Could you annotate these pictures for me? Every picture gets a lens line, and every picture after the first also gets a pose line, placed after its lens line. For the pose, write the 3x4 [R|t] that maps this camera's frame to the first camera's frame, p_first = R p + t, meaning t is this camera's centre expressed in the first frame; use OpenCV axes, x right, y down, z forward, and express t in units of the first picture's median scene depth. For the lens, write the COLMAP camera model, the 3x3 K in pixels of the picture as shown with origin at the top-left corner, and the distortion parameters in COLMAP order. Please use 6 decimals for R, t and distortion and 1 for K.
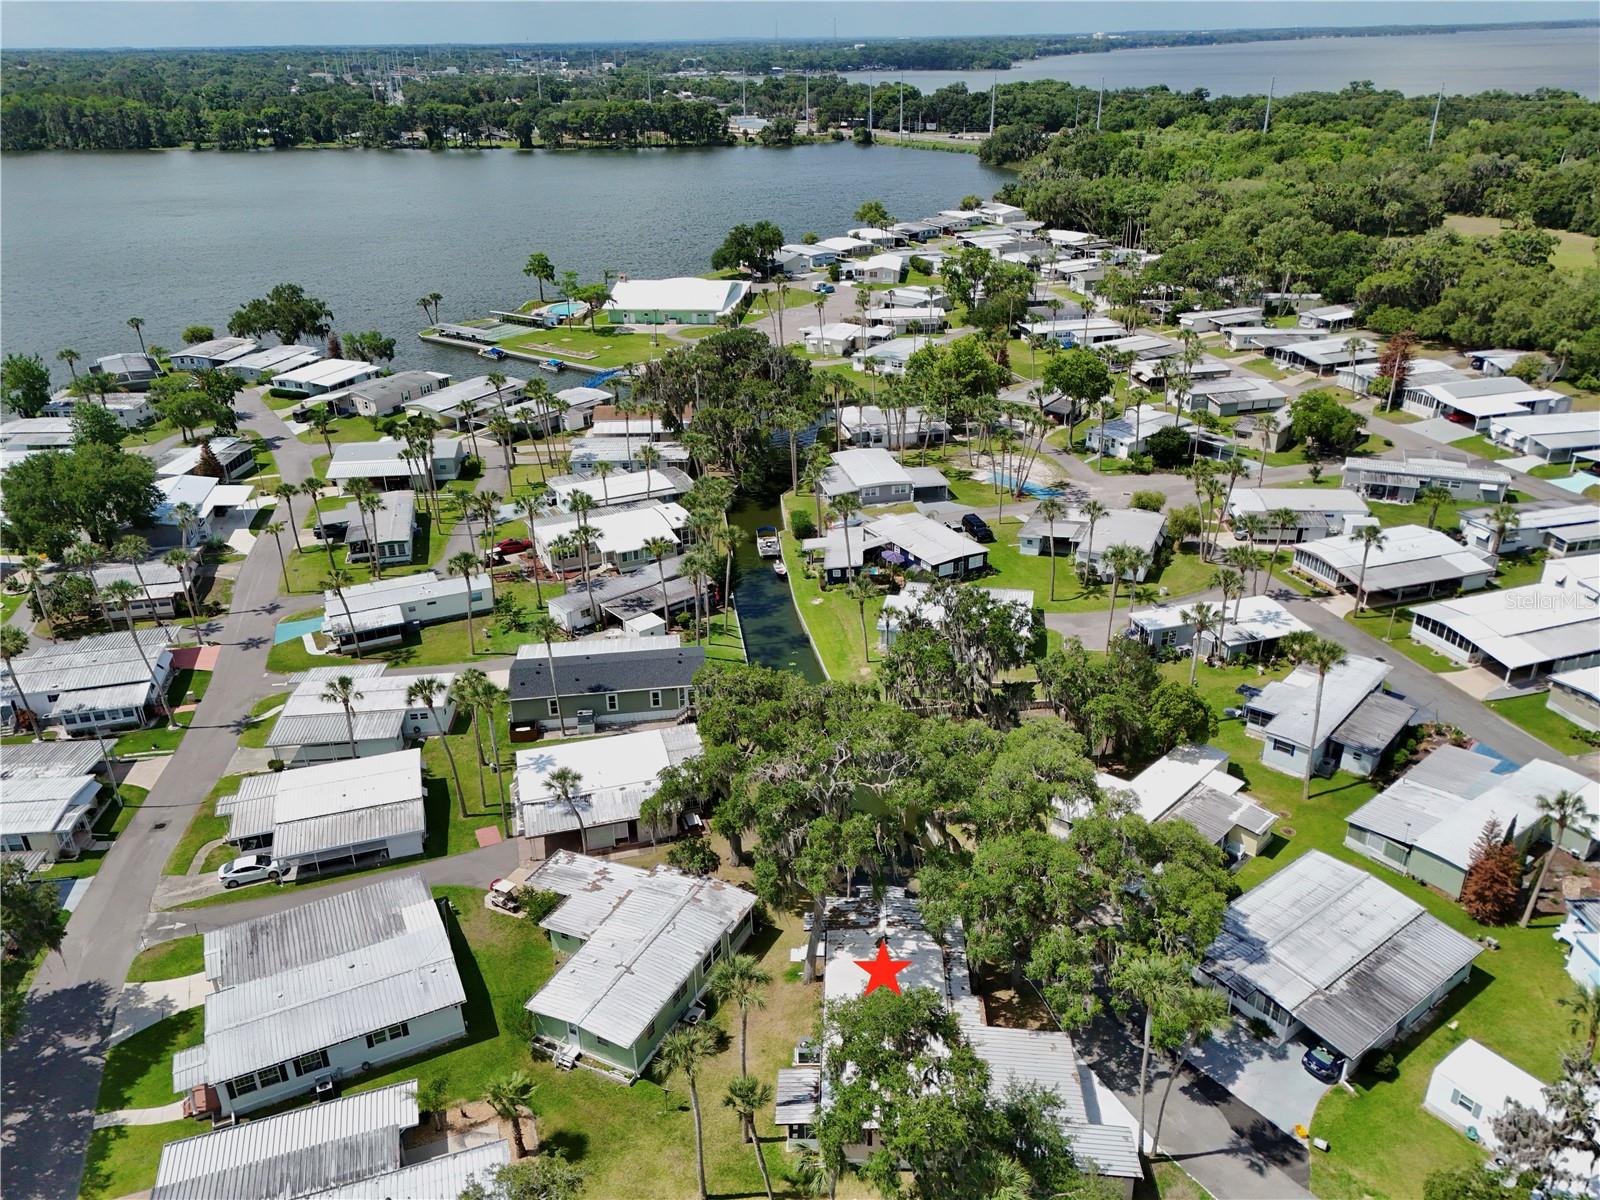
lens RADIAL K [[1178.2, 0, 802.1], [0, 1178.2, 612.3], [0, 0, 1]] dist [0.062715, -0.051521]
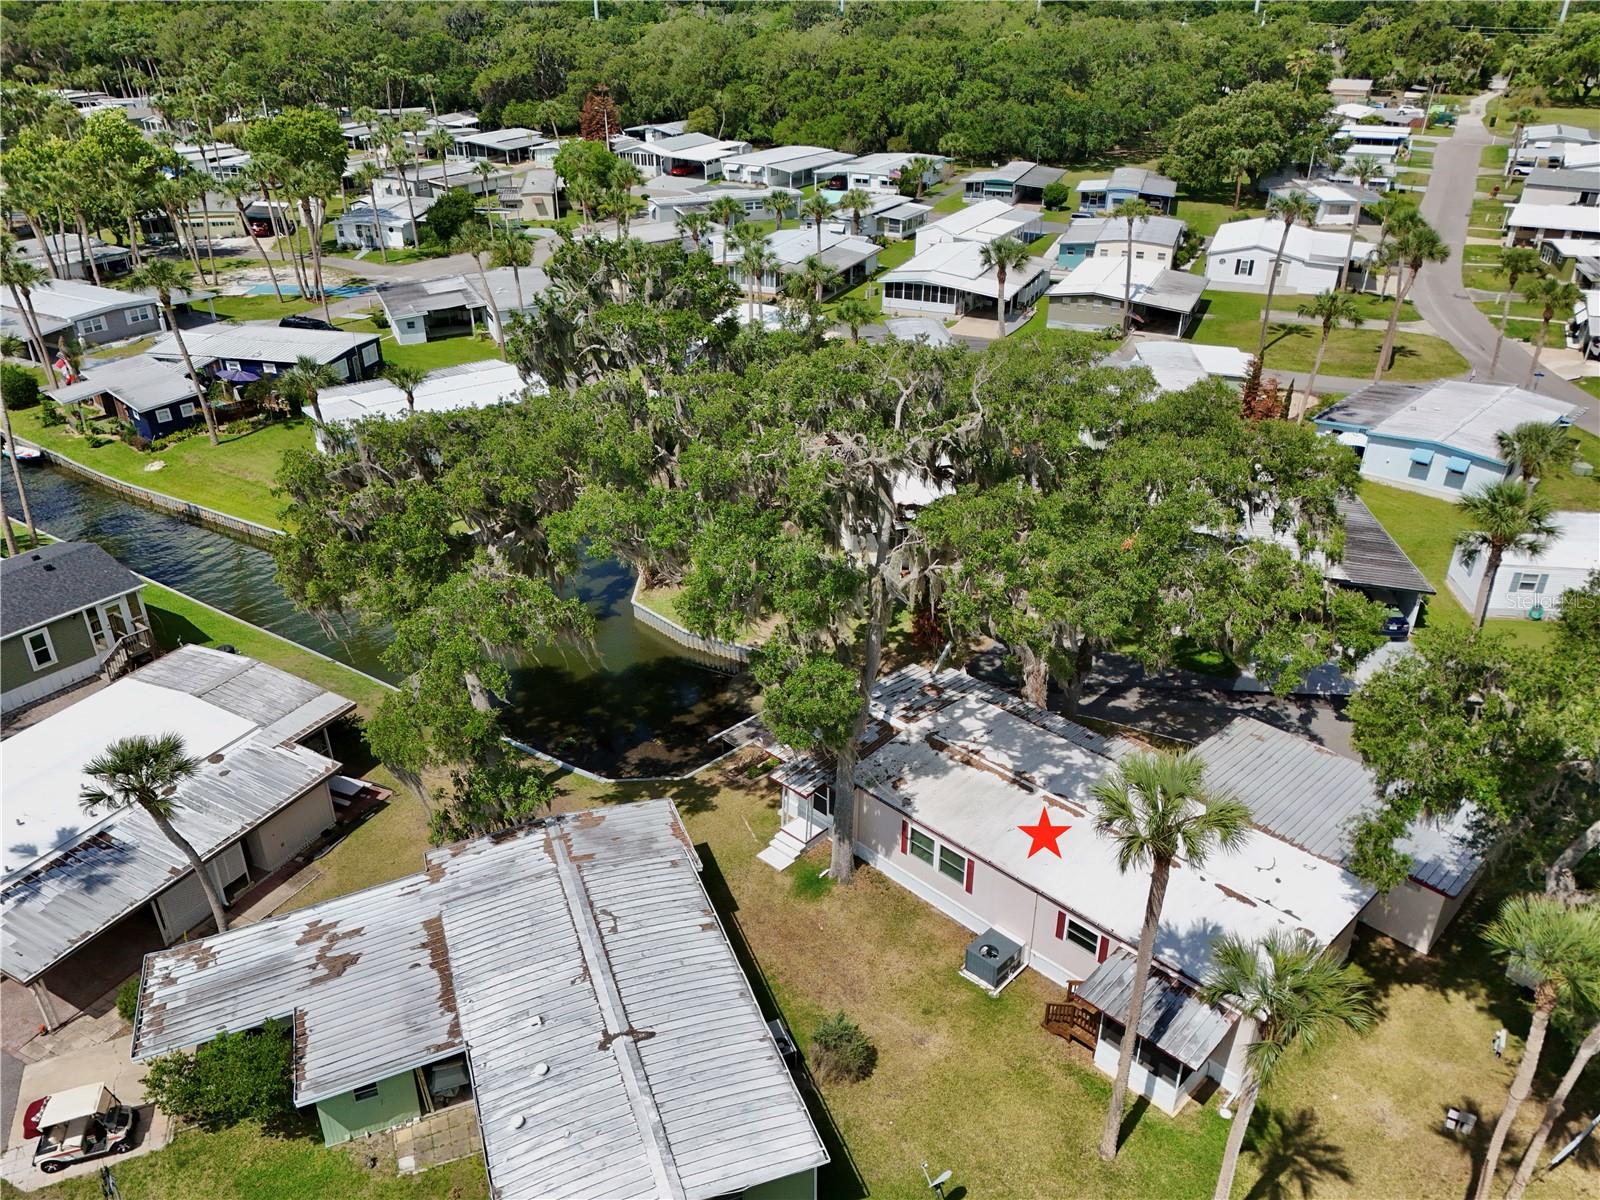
lens RADIAL K [[1178.2, 0, 802.1], [0, 1178.2, 612.3], [0, 0, 1]] dist [0.062715, -0.051521]
pose [[0.669276, -0.336409, 0.662495, -0.187095], [0.311234, 0.936568, 0.161161, 0.062257], [-0.674688, 0.098330, 0.731524, 0.355335]]
